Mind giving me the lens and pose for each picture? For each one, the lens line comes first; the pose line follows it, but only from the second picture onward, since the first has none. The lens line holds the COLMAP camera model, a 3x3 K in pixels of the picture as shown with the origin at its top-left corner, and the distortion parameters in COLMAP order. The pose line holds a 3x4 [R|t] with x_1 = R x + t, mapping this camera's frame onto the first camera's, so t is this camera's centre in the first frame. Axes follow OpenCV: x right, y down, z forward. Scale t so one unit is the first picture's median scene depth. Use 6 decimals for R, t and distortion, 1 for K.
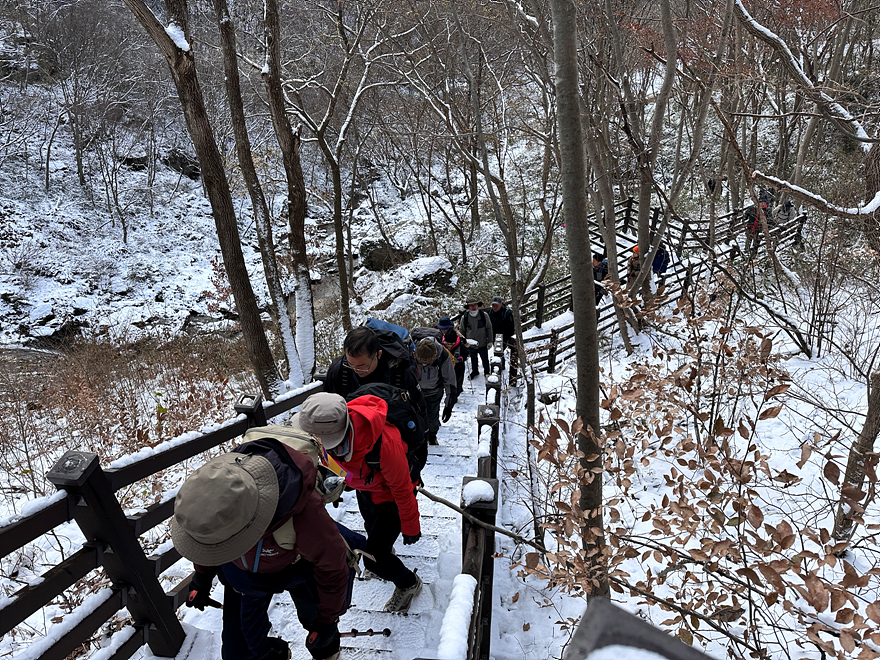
lens RADIAL K [[610.3, 0, 440.1], [0, 610.3, 330.1], [0, 0, 1]] dist [0.018632, -0.017307]
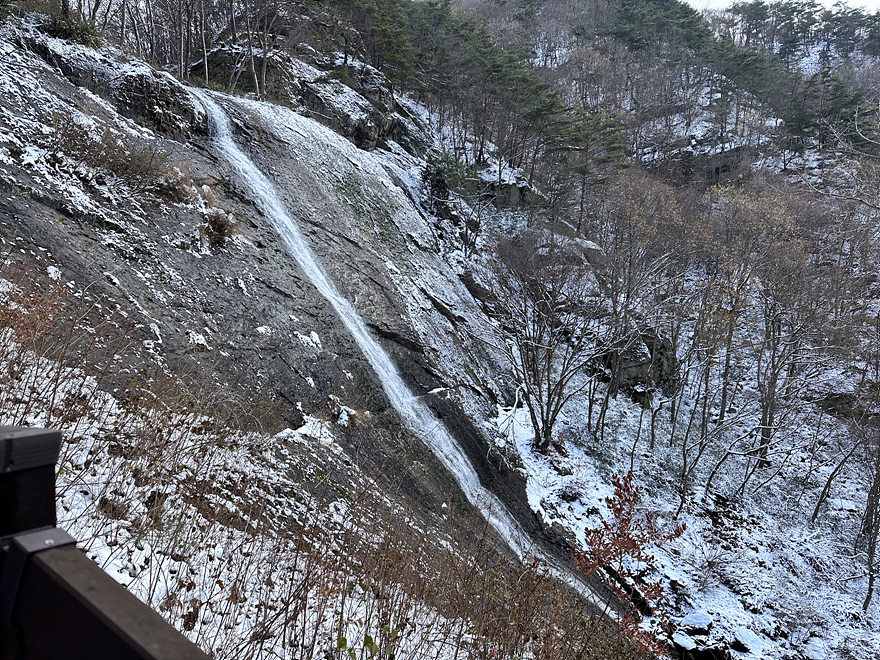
lens RADIAL K [[610.3, 0, 440.2], [0, 610.3, 330.0], [0, 0, 1]] dist [0.018632, -0.017307]
pose [[0.297021, -0.001773, -0.954869, 0.032238], [-0.545886, 0.820156, -0.171326, -0.018547], [0.783446, 0.572137, 0.242636, 0.287325]]
